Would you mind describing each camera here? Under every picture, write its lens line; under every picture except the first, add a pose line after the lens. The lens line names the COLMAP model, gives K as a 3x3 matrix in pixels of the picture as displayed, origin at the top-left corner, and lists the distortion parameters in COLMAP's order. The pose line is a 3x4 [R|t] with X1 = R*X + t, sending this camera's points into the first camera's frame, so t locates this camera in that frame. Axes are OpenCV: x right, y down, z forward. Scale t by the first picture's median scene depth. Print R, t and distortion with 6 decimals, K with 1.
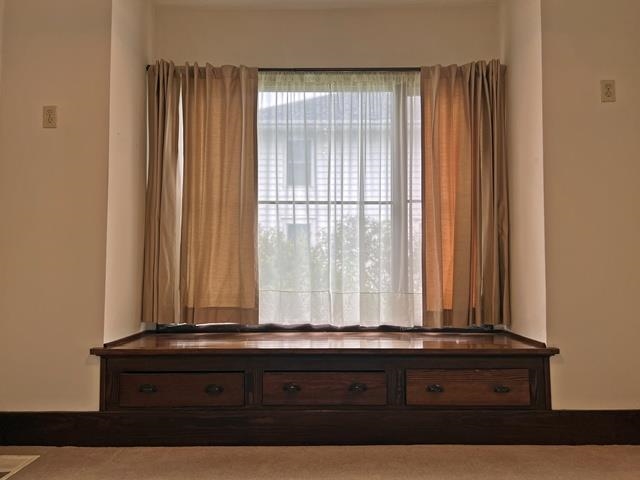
lens RADIAL K [[480.5, 0, 322.3], [0, 480.5, 248.8], [0, 0, 1]] dist [0.060171, -0.062405]
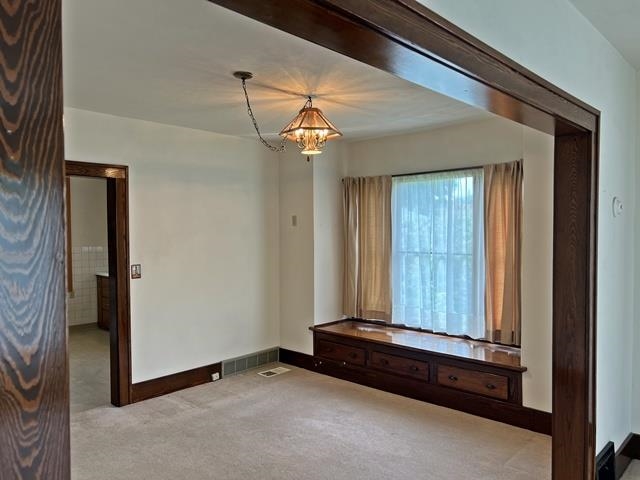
lens RADIAL K [[480.5, 0, 322.3], [0, 480.5, 248.8], [0, 0, 1]] dist [0.060171, -0.062405]
pose [[0.726927, 0.020065, -0.686422, 0.874893], [0.040689, 0.996558, 0.072222, -0.251096], [0.685508, -0.080430, 0.723609, -0.421835]]
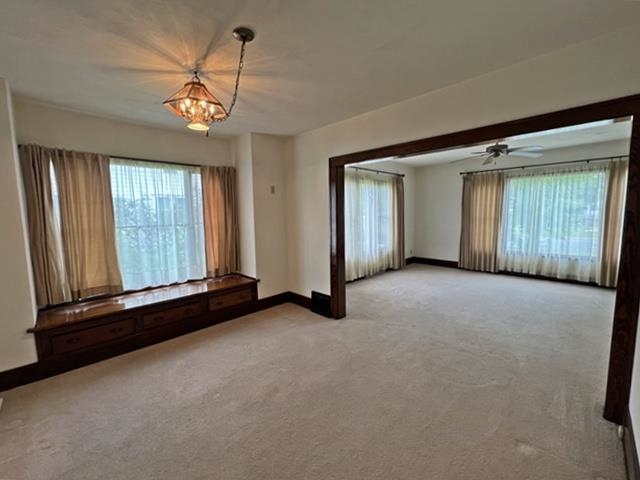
lens RADIAL K [[270.2, 0, 320.0], [0, 270.2, 240.0], [0, 0, 1]] dist [-0.001055, 0.000035]
pose [[0.703957, -0.083806, 0.705281, -0.323403], [-0.021165, 0.990098, 0.138775, -0.219360], [-0.709927, -0.112619, 0.695213, -0.304197]]
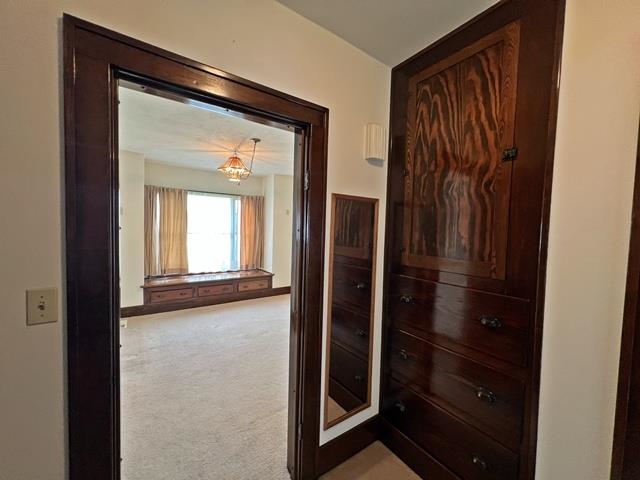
lens RADIAL K [[260.8, 0, 317.6], [0, 260.8, 240.8], [0, 0, 1]] dist [0.000601, -0.000025]
pose [[0.813458, -0.006144, 0.581591, -0.431557], [-0.056915, 0.994304, 0.090109, -0.253554], [-0.578832, -0.106401, 0.808475, -0.836873]]
